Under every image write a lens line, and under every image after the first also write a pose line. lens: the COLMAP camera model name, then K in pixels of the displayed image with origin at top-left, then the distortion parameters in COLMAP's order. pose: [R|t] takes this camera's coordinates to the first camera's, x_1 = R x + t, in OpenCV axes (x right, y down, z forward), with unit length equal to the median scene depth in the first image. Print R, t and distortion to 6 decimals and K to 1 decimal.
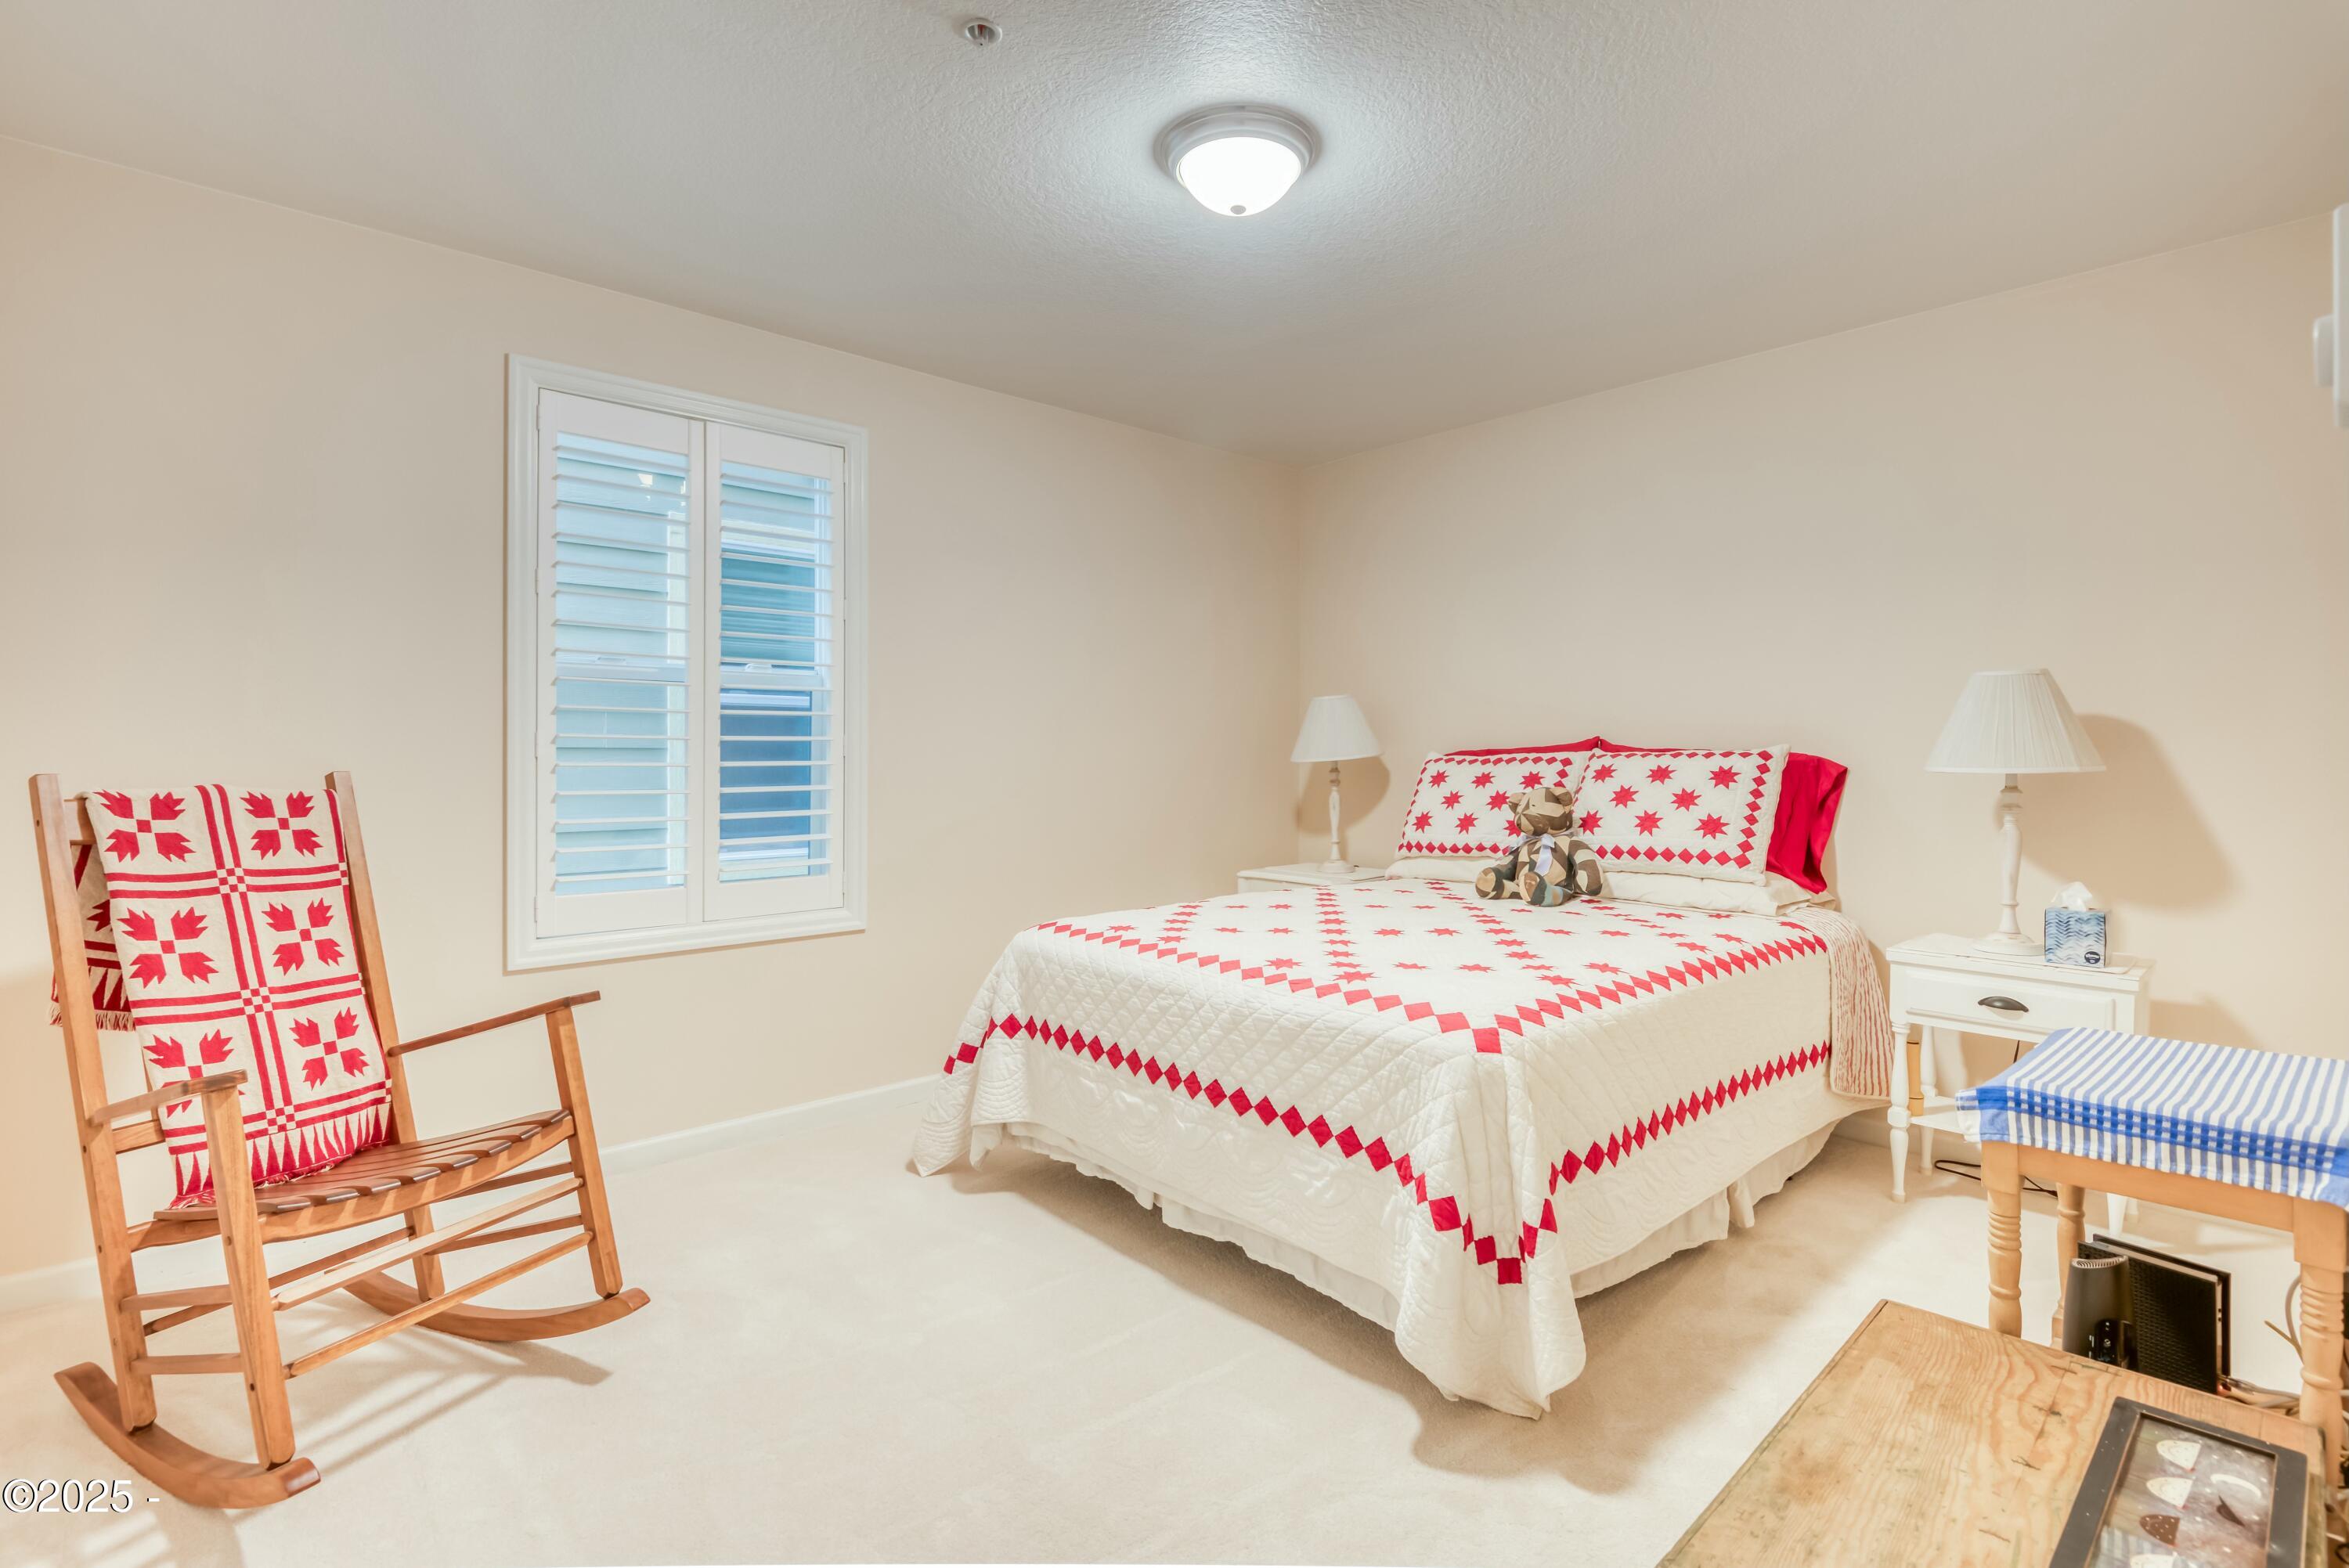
lens RADIAL K [[1143.8, 0, 1150.1], [0, 1143.8, 758.6], [0, 0, 1]] dist [0.000944, -0.013164]
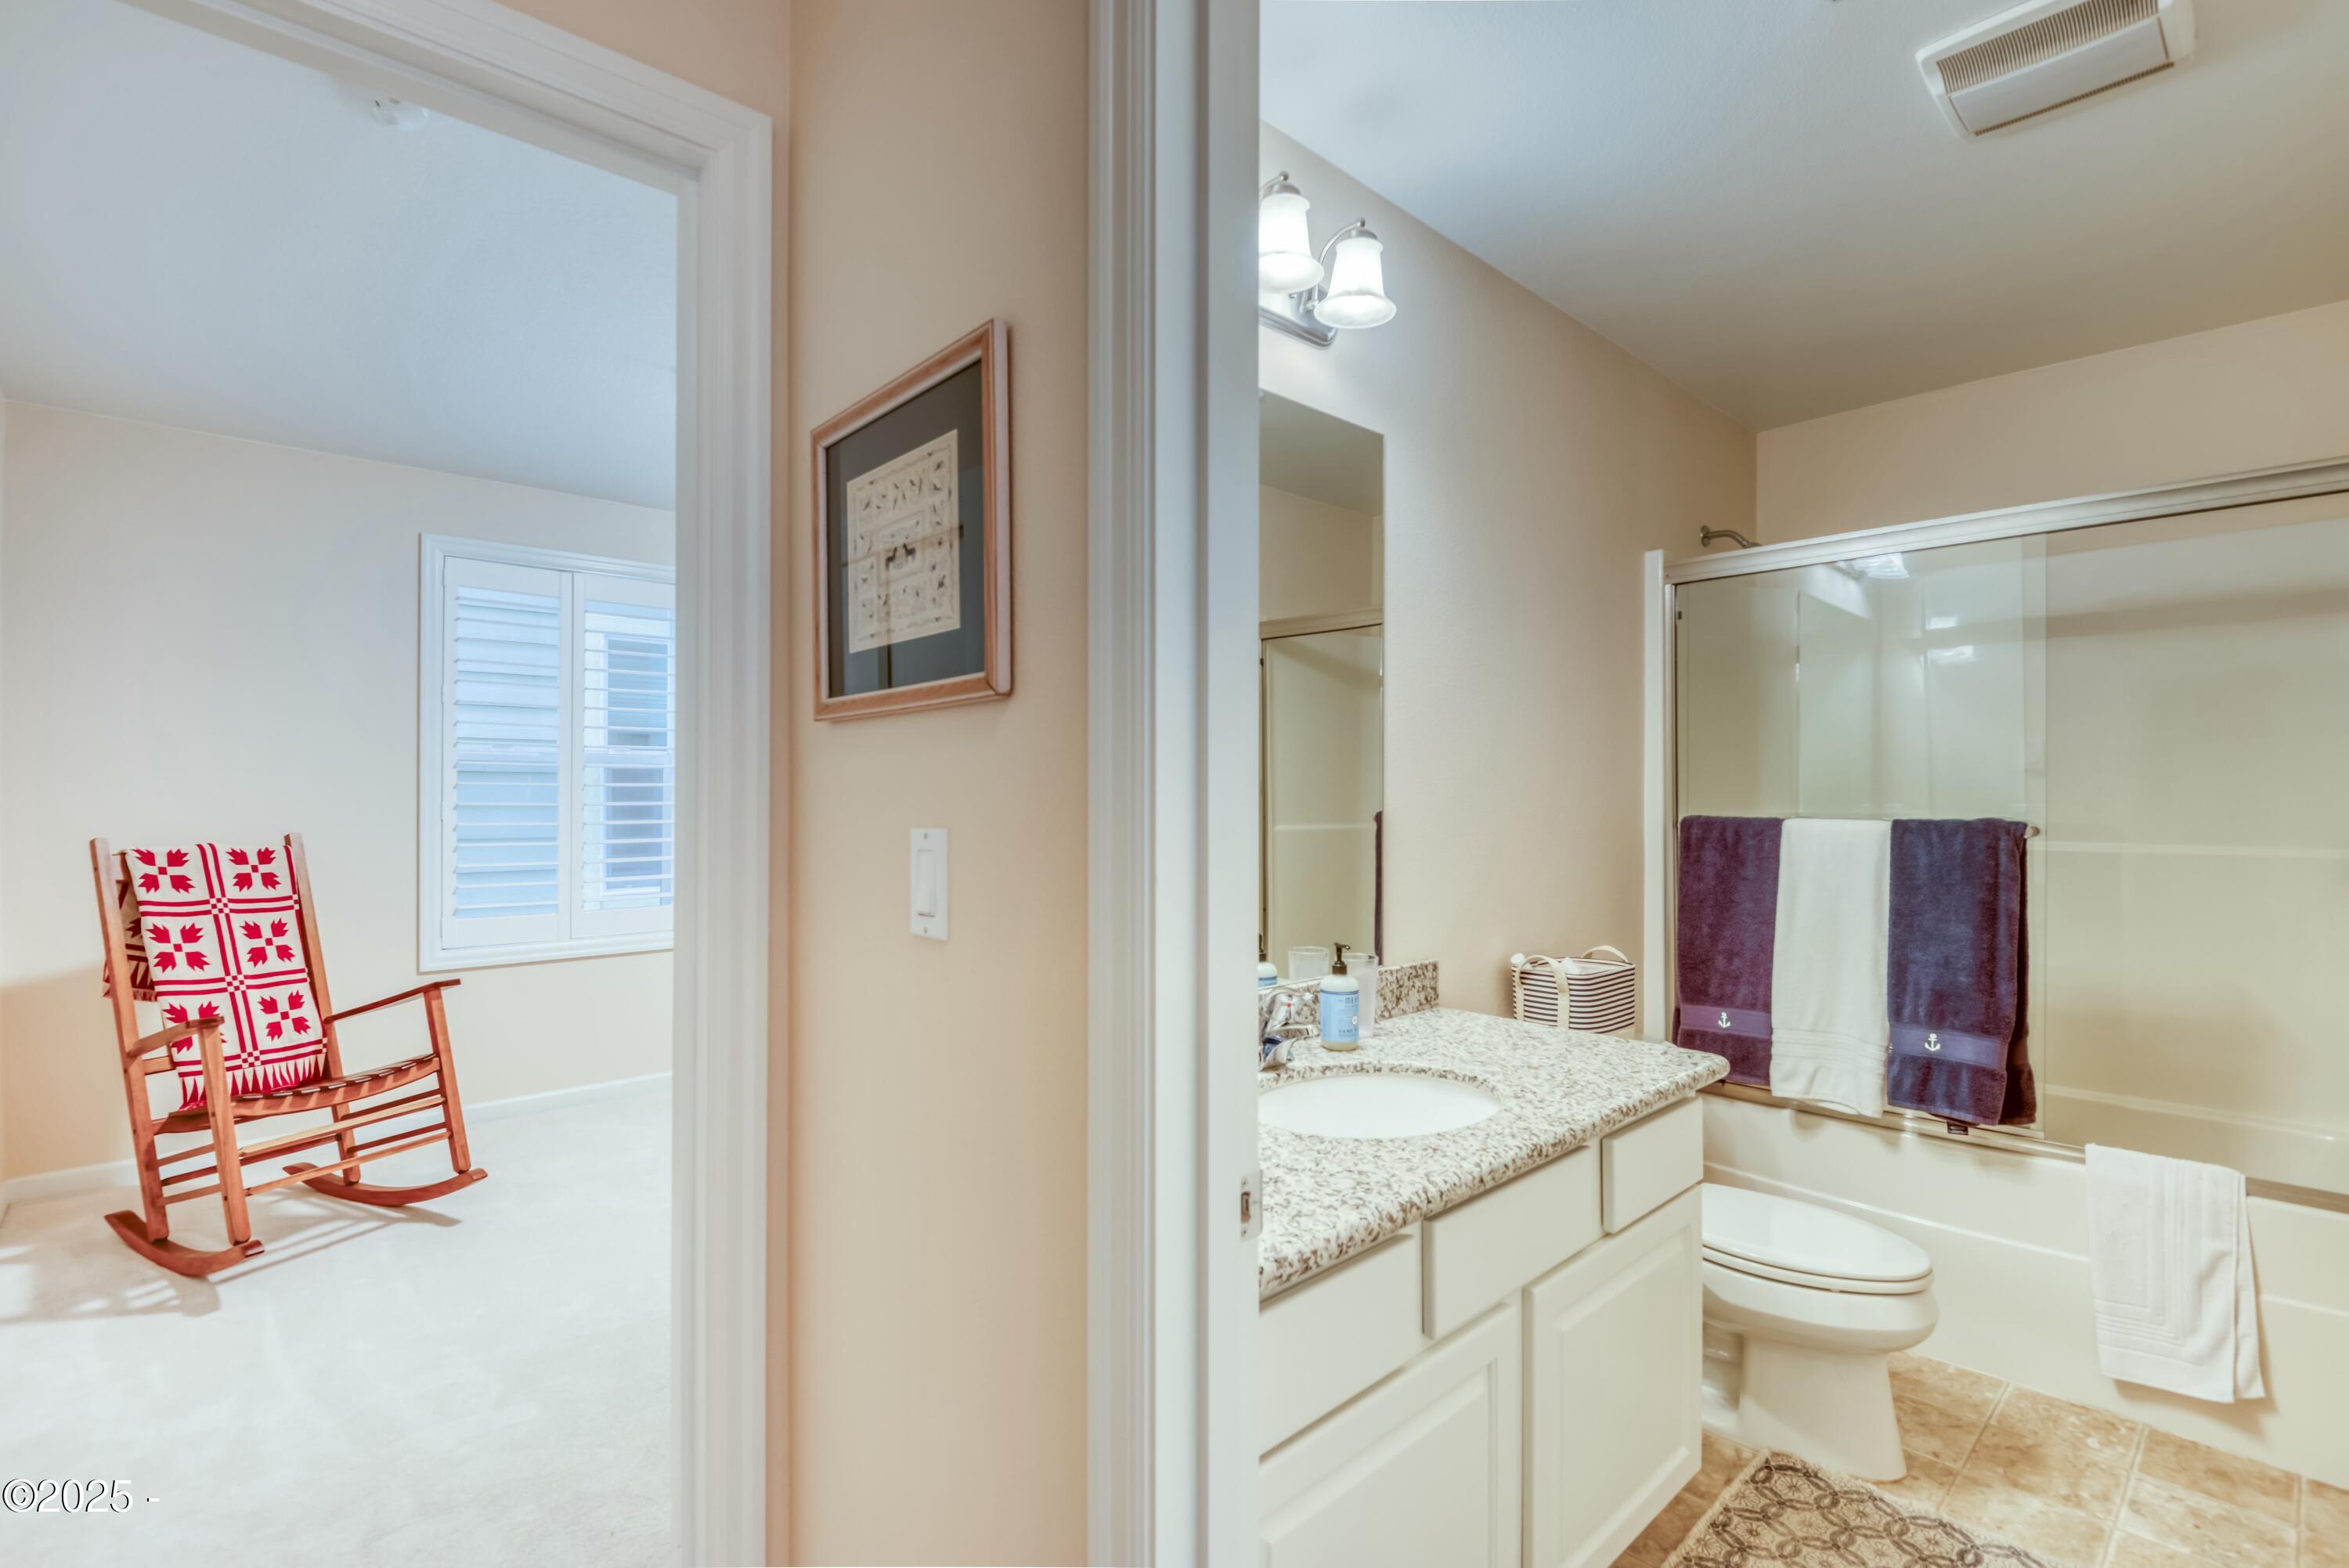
lens RADIAL K [[1121.9, 0, 1162.6], [0, 1121.9, 797.6], [0, 0, 1]] dist [-0.000553, -0.012169]
pose [[0.999954, 0.001838, 0.009377, 0.468112], [-0.001856, 0.999997, 0.001842, -0.045834], [-0.009374, -0.001860, 0.999954, -0.535210]]
